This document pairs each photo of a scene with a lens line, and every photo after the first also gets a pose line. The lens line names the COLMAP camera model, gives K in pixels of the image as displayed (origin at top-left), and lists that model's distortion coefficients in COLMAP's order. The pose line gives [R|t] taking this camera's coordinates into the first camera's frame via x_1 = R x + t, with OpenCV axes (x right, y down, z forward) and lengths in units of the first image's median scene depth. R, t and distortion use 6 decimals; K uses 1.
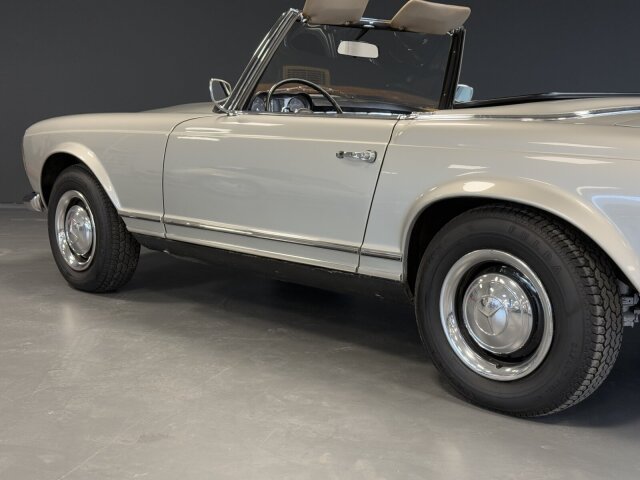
lens RADIAL K [[882.0, 0, 320.0], [0, 882.0, 240.0], [0, 0, 1]] dist [0.181358, -0.084434]
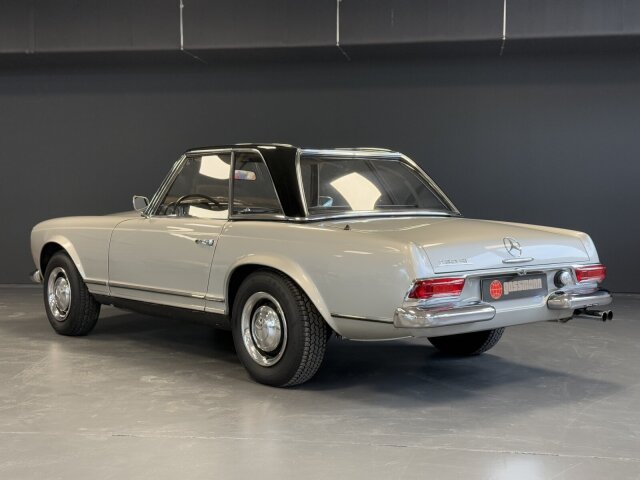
lens RADIAL K [[890.0, 0, 320.0], [0, 890.0, 240.0], [0, 0, 1]] dist [0.147453, 0.062255]
pose [[0.998408, -0.005738, -0.056106, 0.295684], [0.000112, 0.995010, -0.099772, 0.060058], [0.056398, 0.099607, 0.993427, -0.581697]]
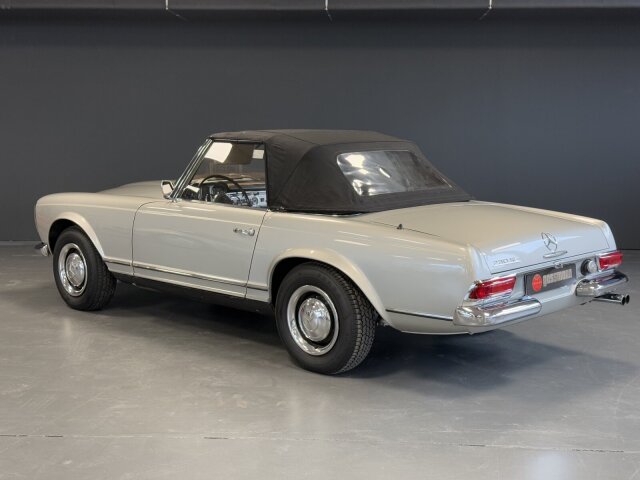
lens RADIAL K [[882.0, 0, 320.0], [0, 882.0, 240.0], [0, 0, 1]] dist [0.181358, -0.084434]
pose [[0.999174, -0.005992, 0.040201, 0.098783], [0.006668, 0.999838, -0.016715, -0.038906], [-0.040094, 0.016969, 0.999052, -0.626197]]
